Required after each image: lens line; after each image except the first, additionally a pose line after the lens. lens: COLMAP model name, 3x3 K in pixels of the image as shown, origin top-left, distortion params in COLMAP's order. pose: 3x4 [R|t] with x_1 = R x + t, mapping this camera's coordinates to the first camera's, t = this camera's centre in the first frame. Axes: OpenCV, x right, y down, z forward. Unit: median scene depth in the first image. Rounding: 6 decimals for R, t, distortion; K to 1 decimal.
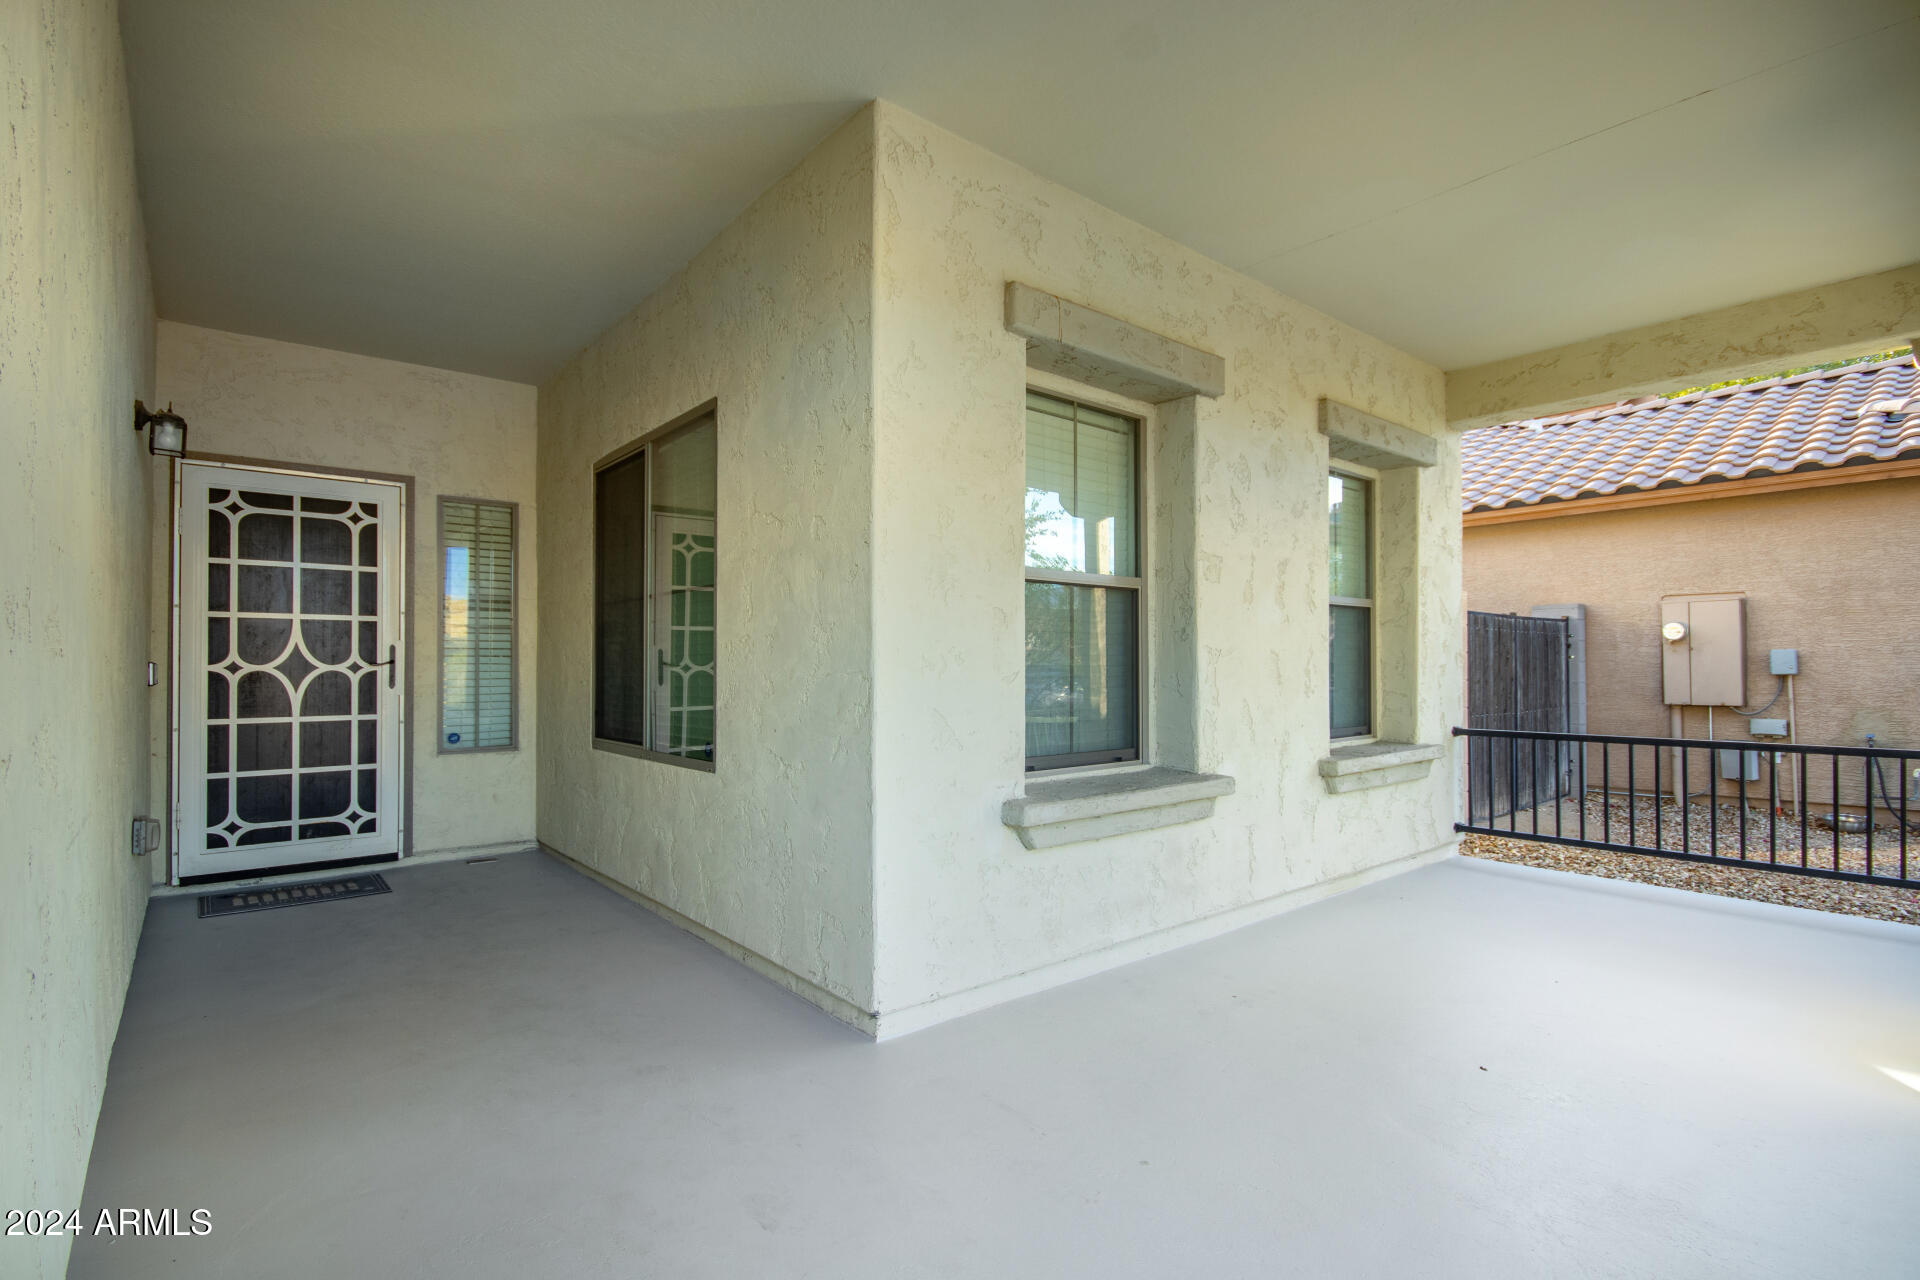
lens RADIAL K [[906.4, 0, 955.6], [0, 906.4, 657.6], [0, 0, 1]] dist [0.002667, -0.000536]
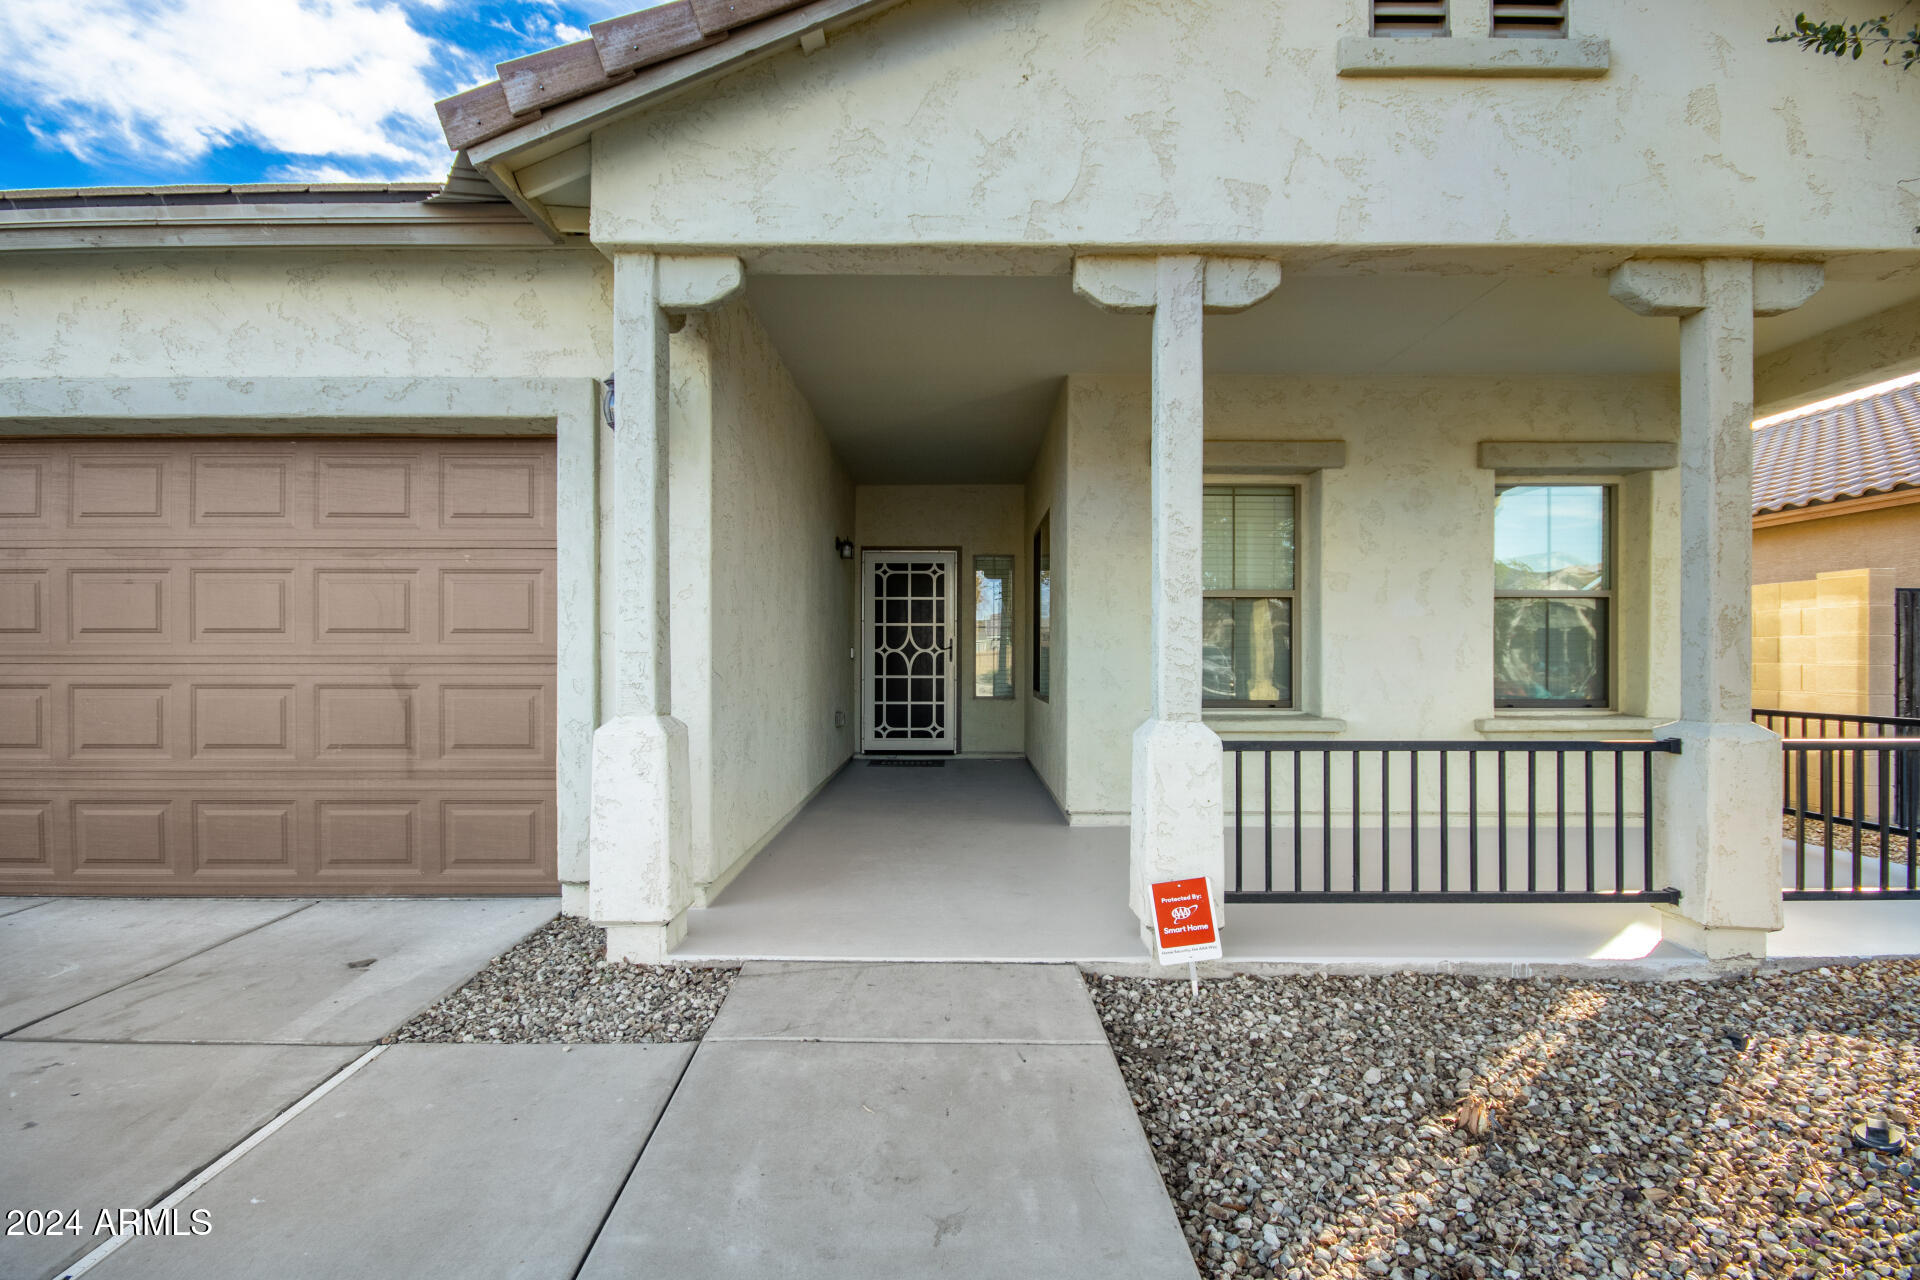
lens RADIAL K [[906.4, 0, 951.4], [0, 906.4, 653.9], [0, 0, 1]] dist [0.002667, -0.000536]
pose [[0.767532, 0.000428, -0.641011, 0.625259], [0.003106, 0.999986, 0.004387, 0.010498], [0.641004, -0.005358, 0.767519, -0.466802]]
